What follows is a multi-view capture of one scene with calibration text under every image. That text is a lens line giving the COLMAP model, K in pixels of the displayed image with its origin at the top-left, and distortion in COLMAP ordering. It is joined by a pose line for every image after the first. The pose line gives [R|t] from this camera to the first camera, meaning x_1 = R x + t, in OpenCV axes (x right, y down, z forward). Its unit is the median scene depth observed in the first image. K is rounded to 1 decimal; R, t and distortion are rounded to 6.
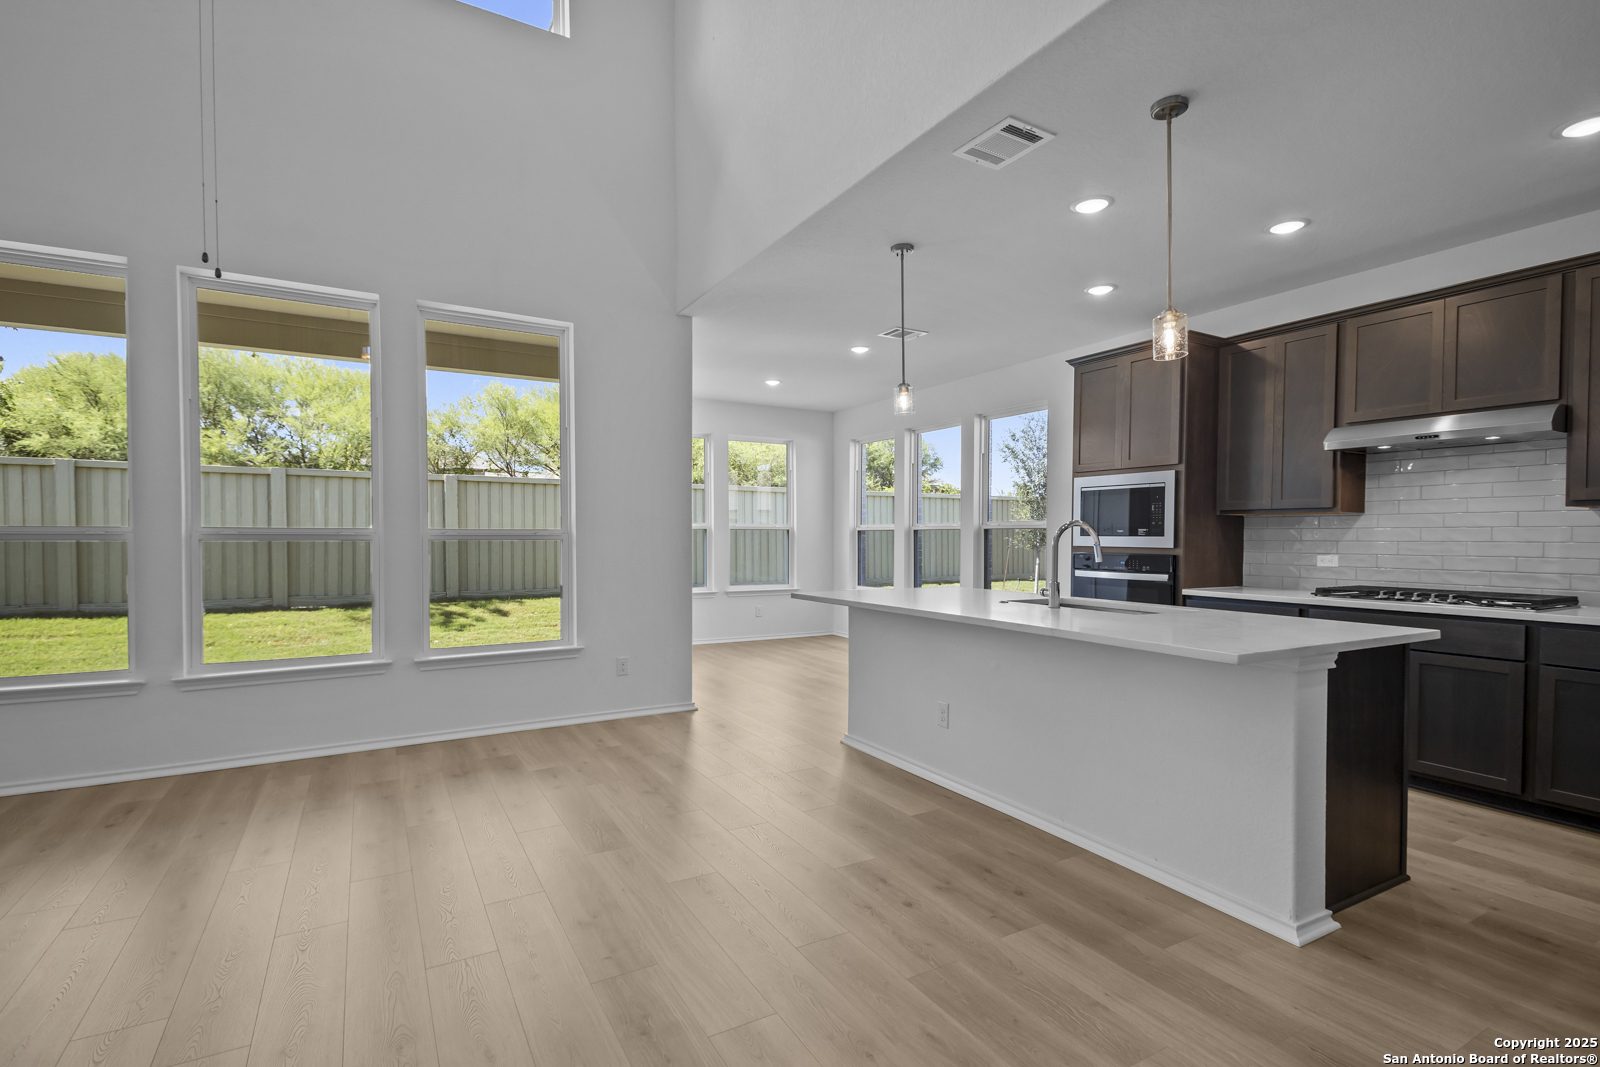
lens RADIAL K [[749.7, 0, 802.3], [0, 749.7, 549.1], [0, 0, 1]] dist [0.026924, -0.000158]
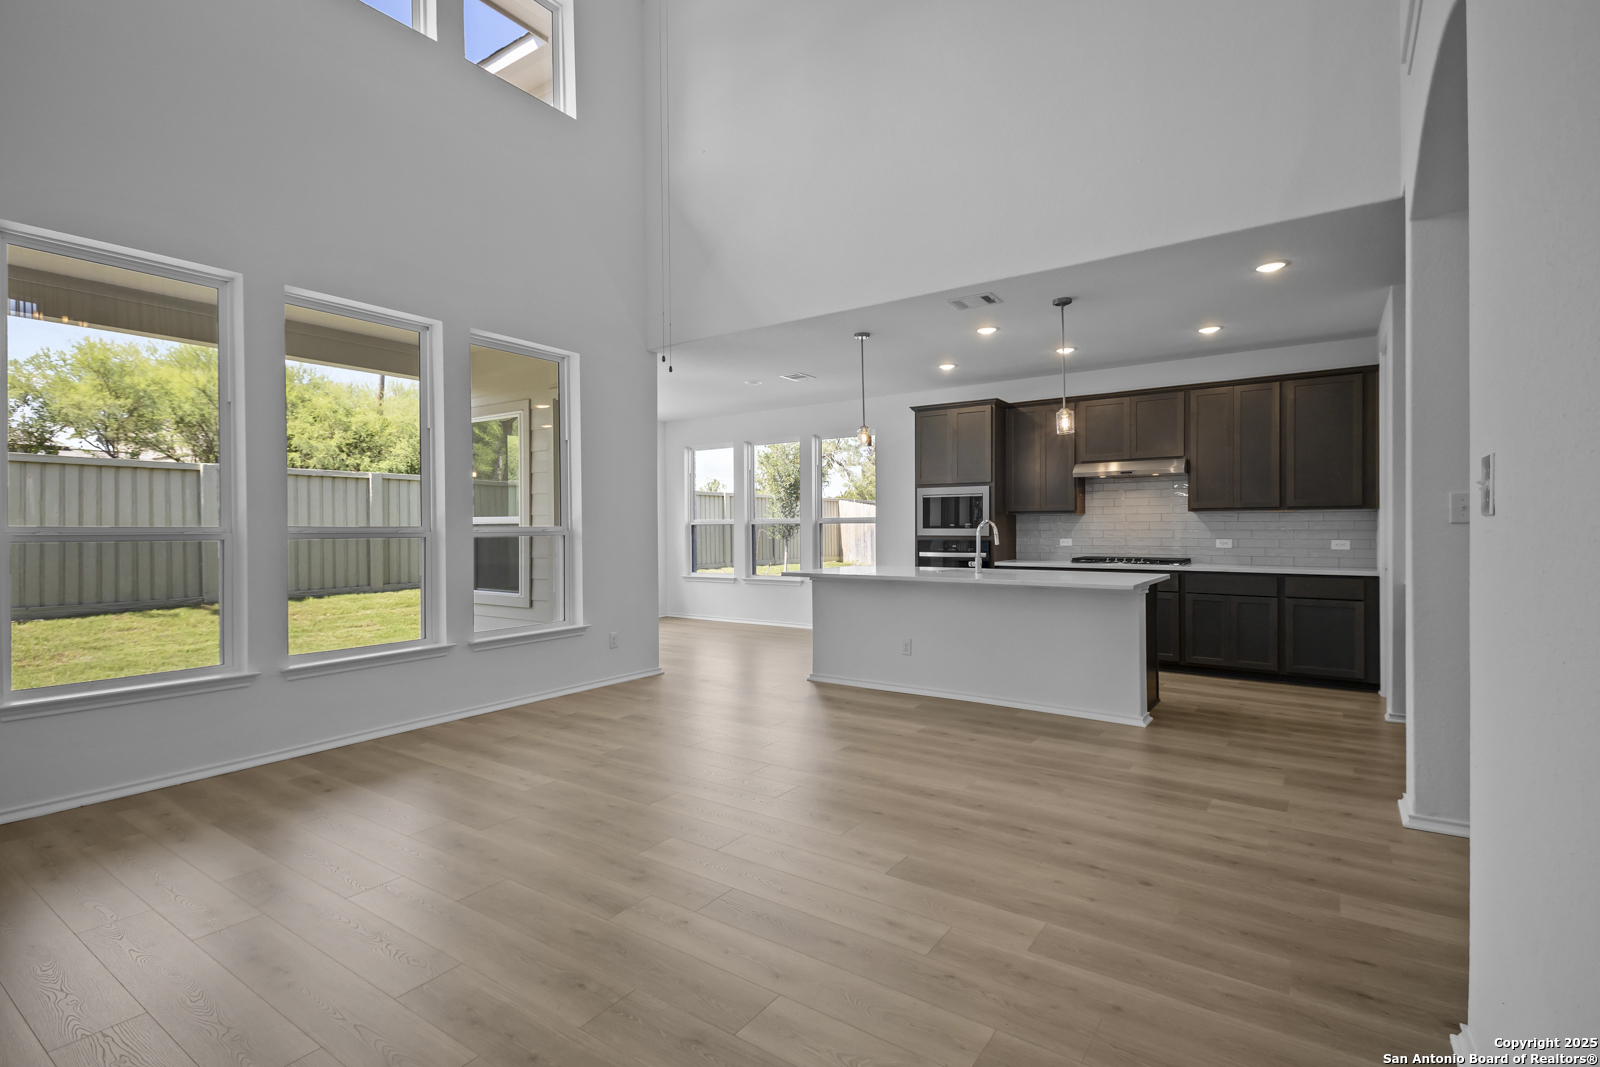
lens RADIAL K [[745.3, 0, 800.9], [0, 745.3, 523.4], [0, 0, 1]] dist [0.029452, 0.000148]
pose [[0.905006, -0.005049, 0.425368, -0.492404], [0.015418, 0.999662, -0.020938, -0.000673], [-0.425118, 0.025507, 0.904778, -0.215258]]
